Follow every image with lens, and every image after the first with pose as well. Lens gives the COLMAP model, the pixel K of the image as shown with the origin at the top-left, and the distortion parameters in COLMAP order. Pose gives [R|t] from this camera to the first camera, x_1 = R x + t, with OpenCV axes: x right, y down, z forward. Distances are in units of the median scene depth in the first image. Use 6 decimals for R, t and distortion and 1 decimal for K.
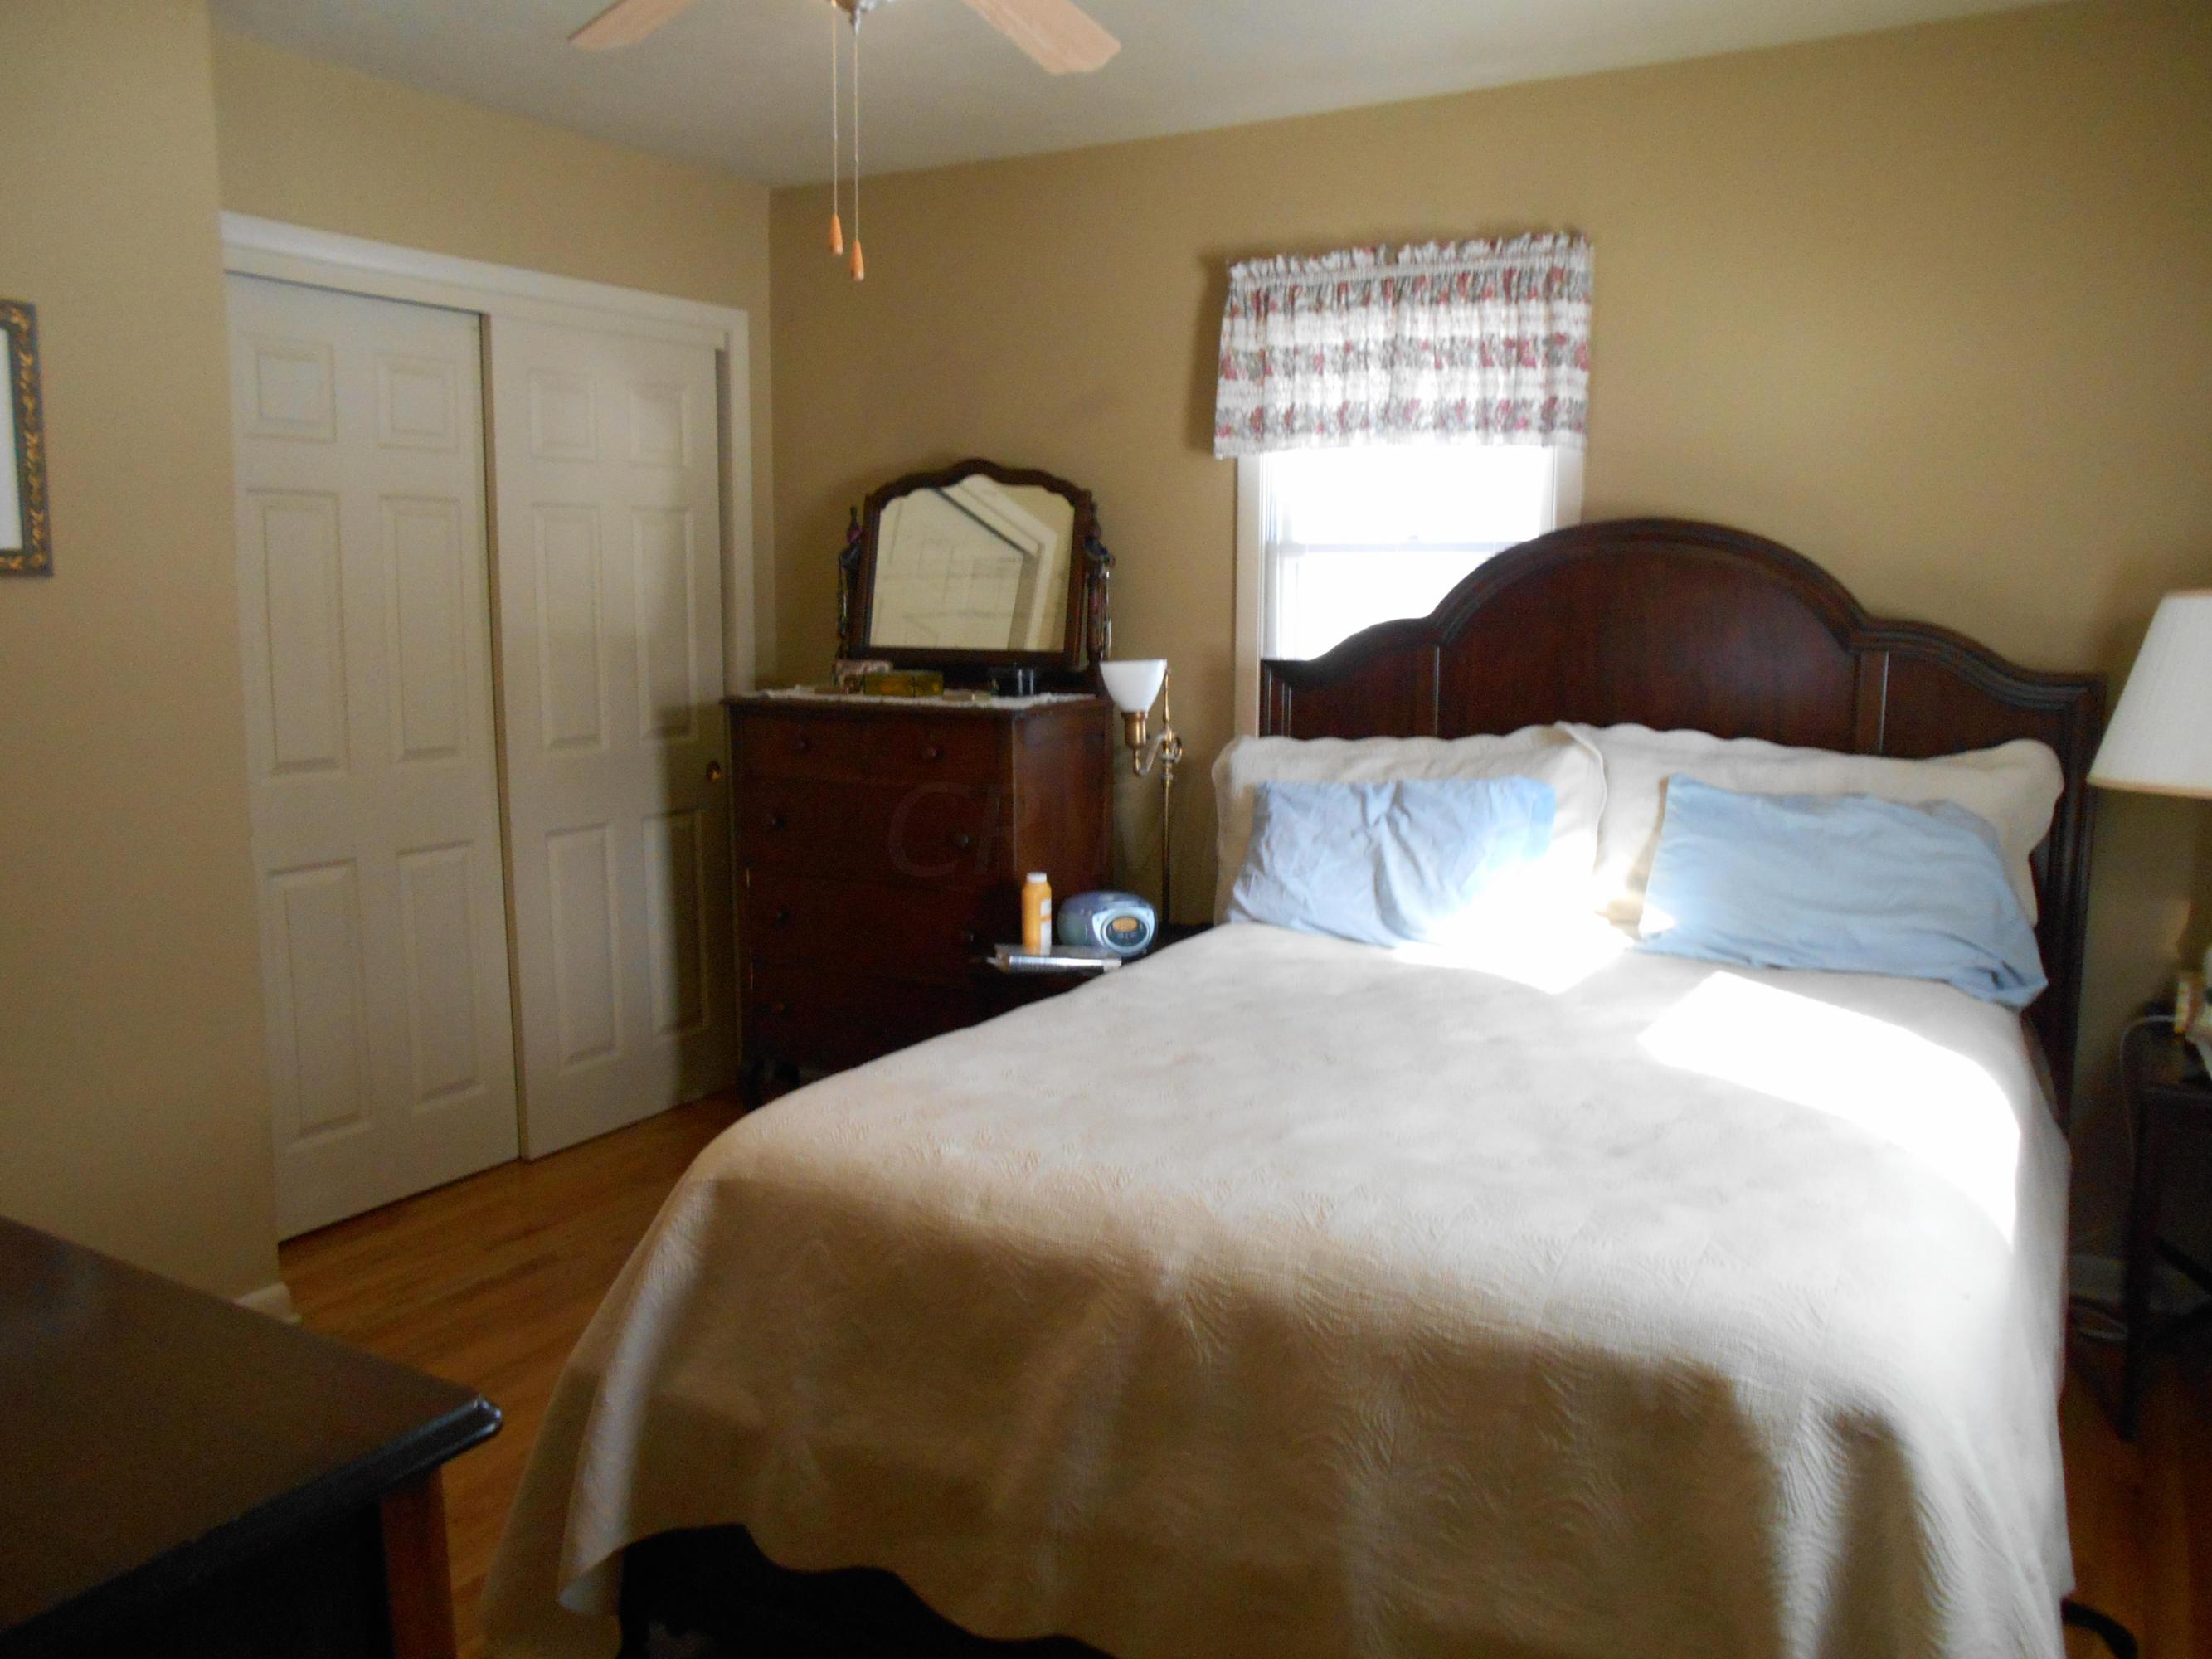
lens RADIAL K [[1675.0, 0, 1106.0], [0, 1675.0, 829.5], [0, 0, 1]] dist [-0.008653, -0.071748]
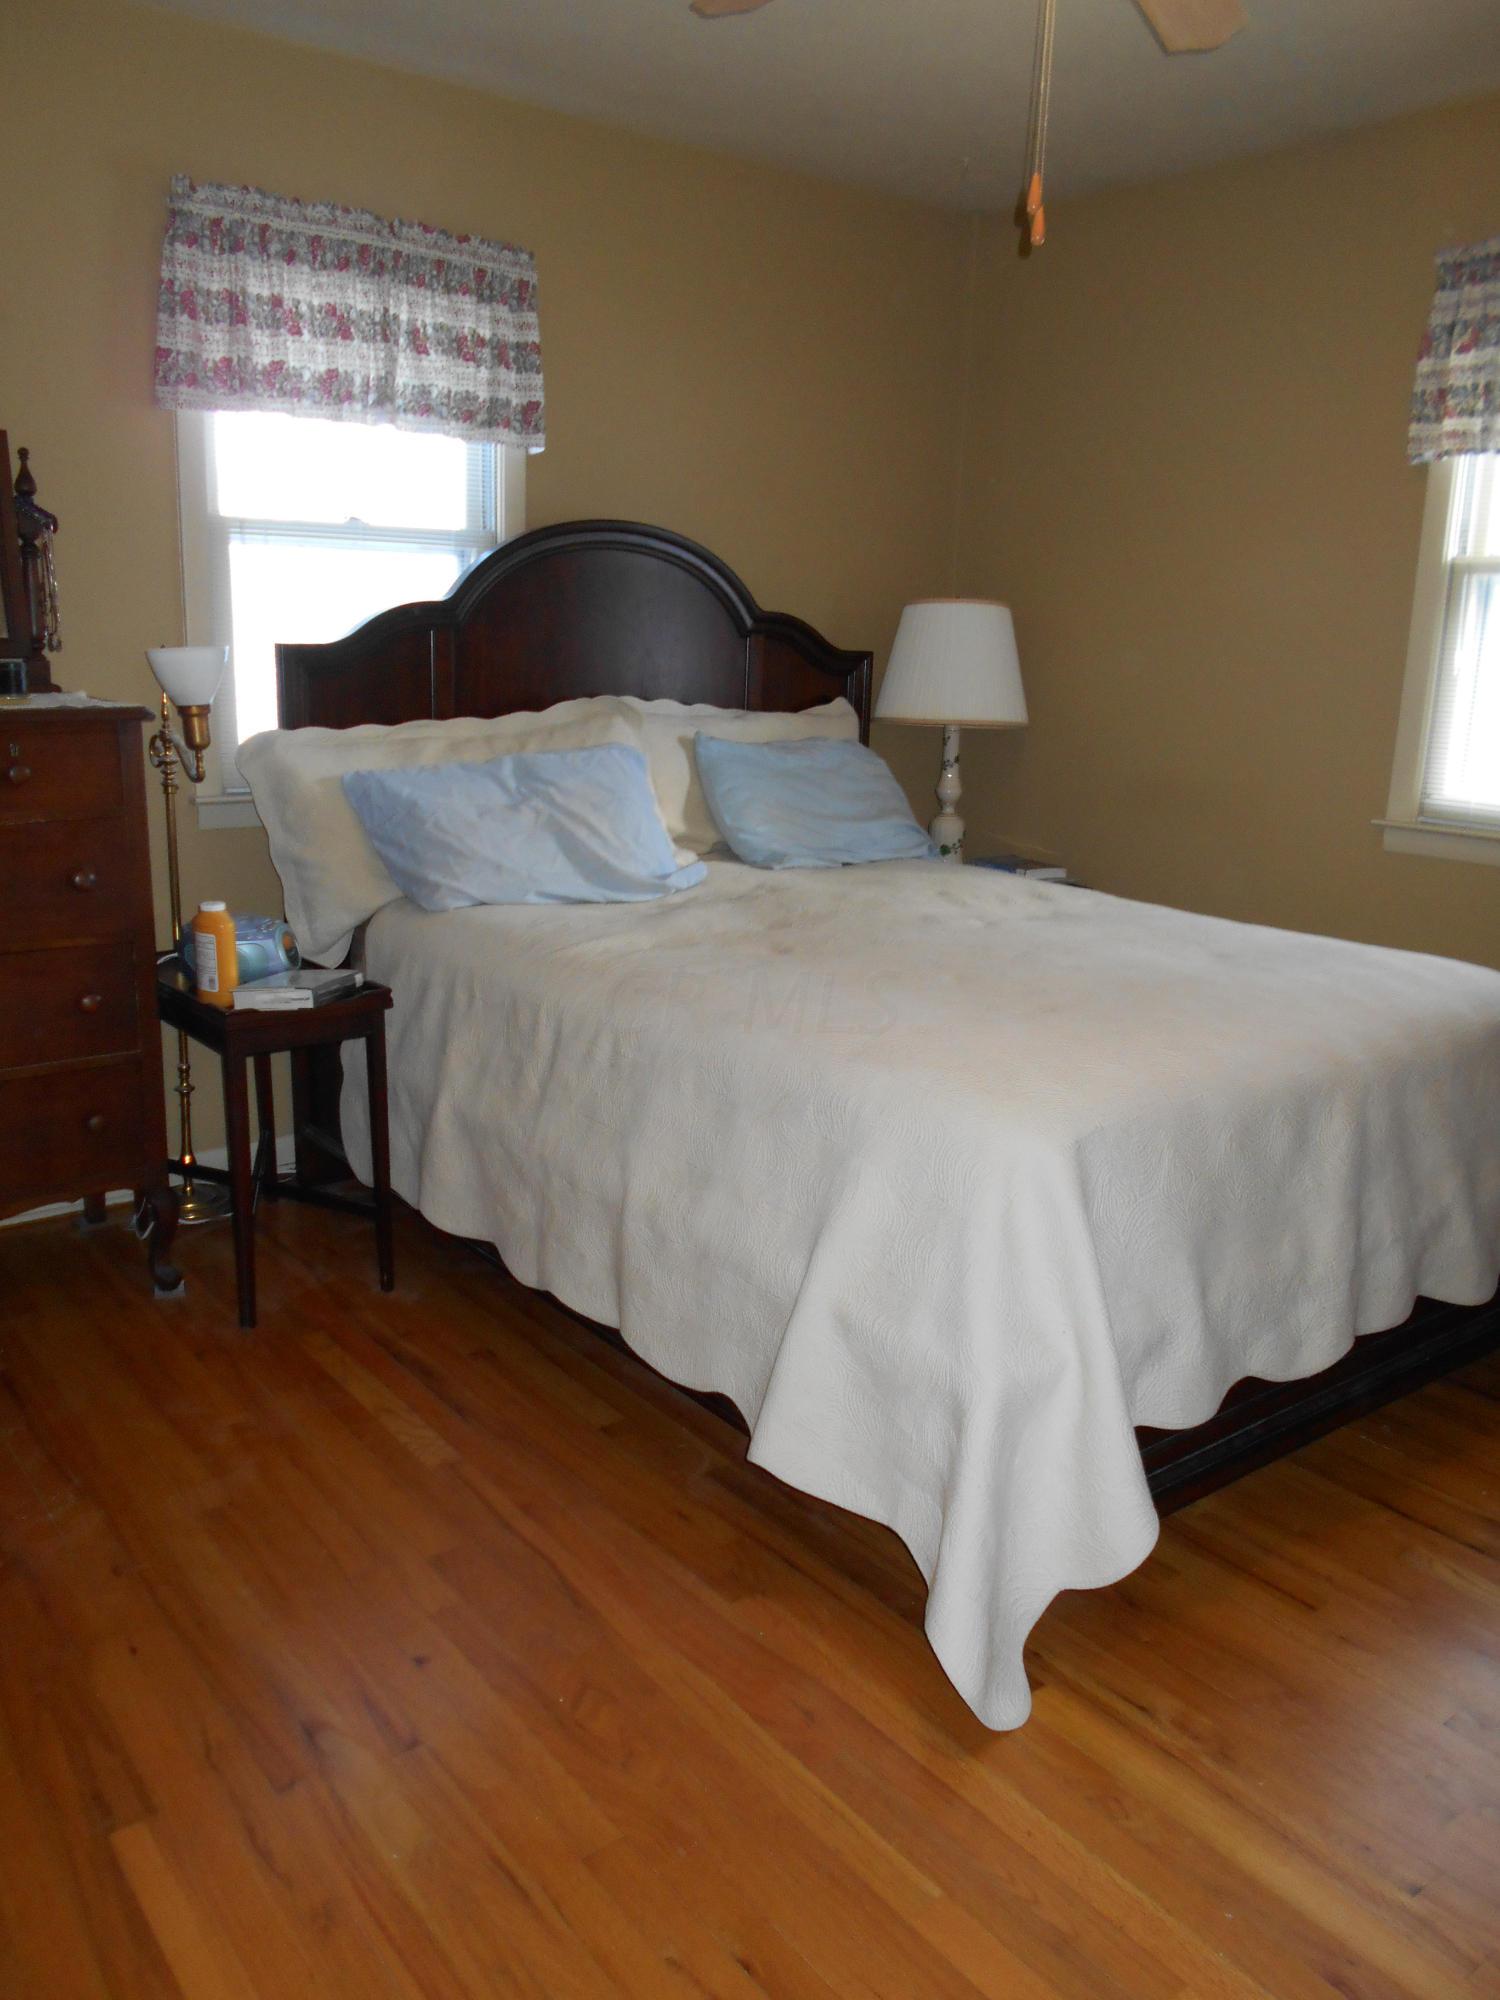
lens RADIAL K [[1549.7, 0, 750.0], [0, 1549.7, 1000.0], [0, 0, 1]] dist [-0.086488, 0.091616]
pose [[0.373406, -0.216577, 0.902032, -0.649215], [0.084315, 0.976264, 0.199497, -0.058166], [-0.923828, 0.001561, 0.382804, 0.454060]]
